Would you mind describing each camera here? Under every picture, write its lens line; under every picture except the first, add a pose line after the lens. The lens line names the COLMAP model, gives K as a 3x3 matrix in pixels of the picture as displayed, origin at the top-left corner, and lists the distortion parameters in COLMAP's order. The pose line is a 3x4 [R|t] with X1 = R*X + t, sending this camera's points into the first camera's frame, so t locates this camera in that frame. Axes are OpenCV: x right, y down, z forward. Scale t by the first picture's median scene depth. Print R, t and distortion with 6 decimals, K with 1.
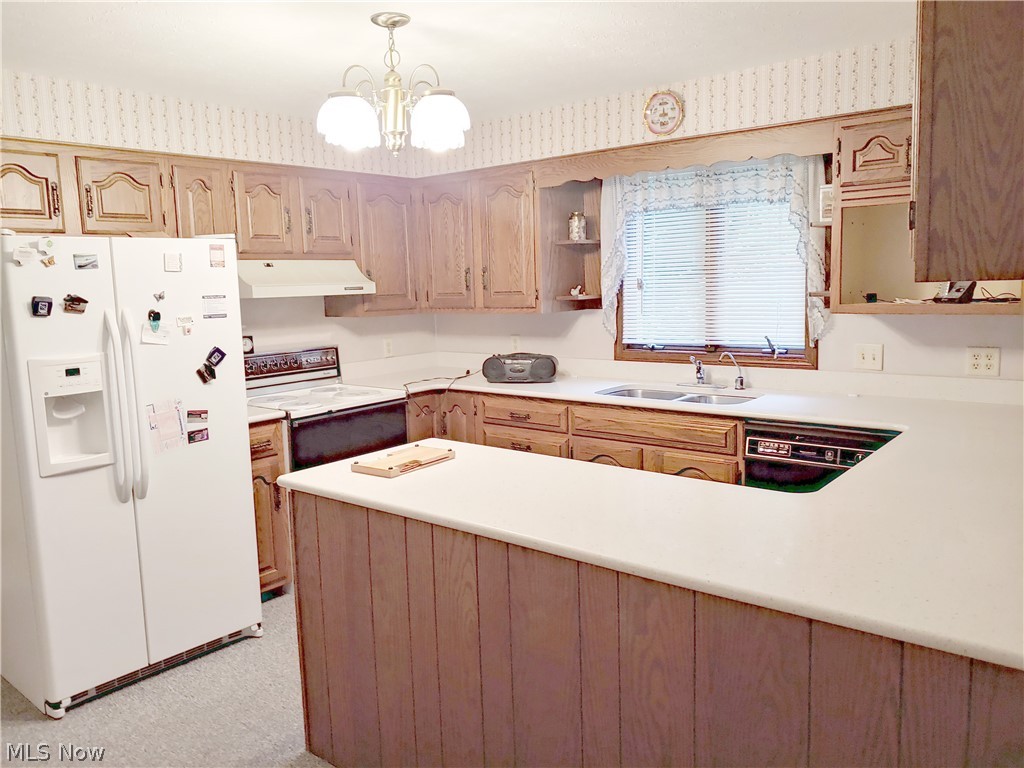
lens RADIAL K [[793.6, 0, 512.0], [0, 793.6, 384.0], [0, 0, 1]] dist [0.026490, 0.008179]
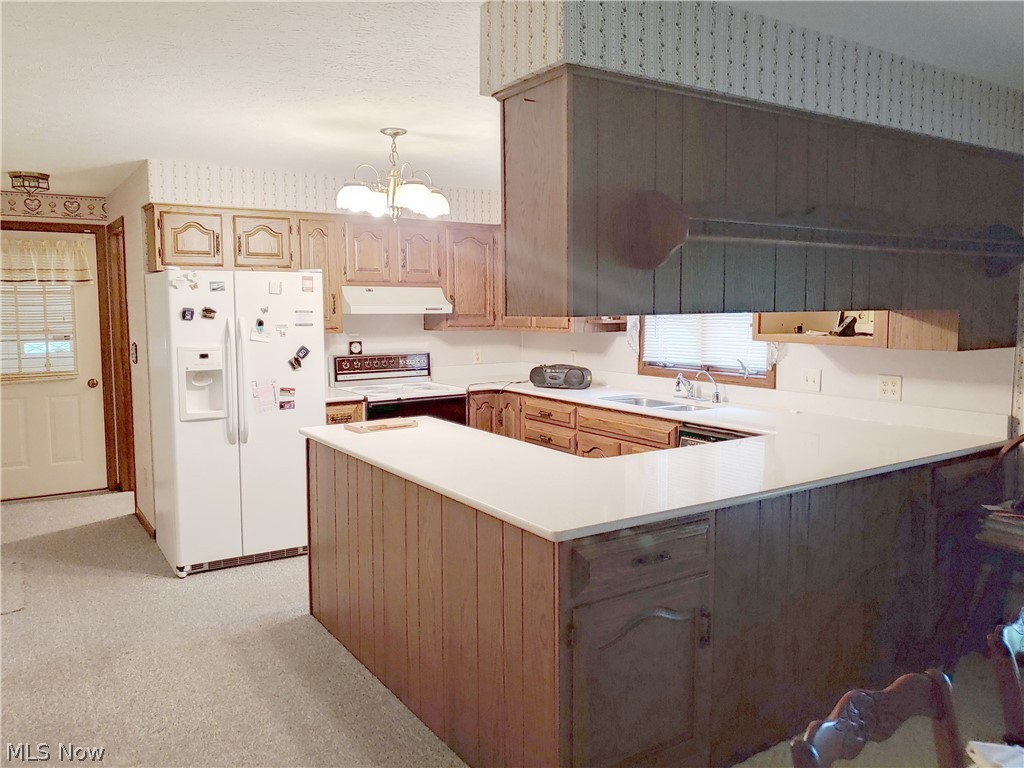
lens RADIAL K [[785.3, 0, 512.8], [0, 785.3, 378.0], [0, 0, 1]] dist [0.167332, -0.238636]
pose [[0.955600, 0.055603, -0.289372, 0.382495], [-0.064894, 0.997636, -0.022605, 0.018762], [0.287431, 0.040380, 0.956950, -0.258023]]
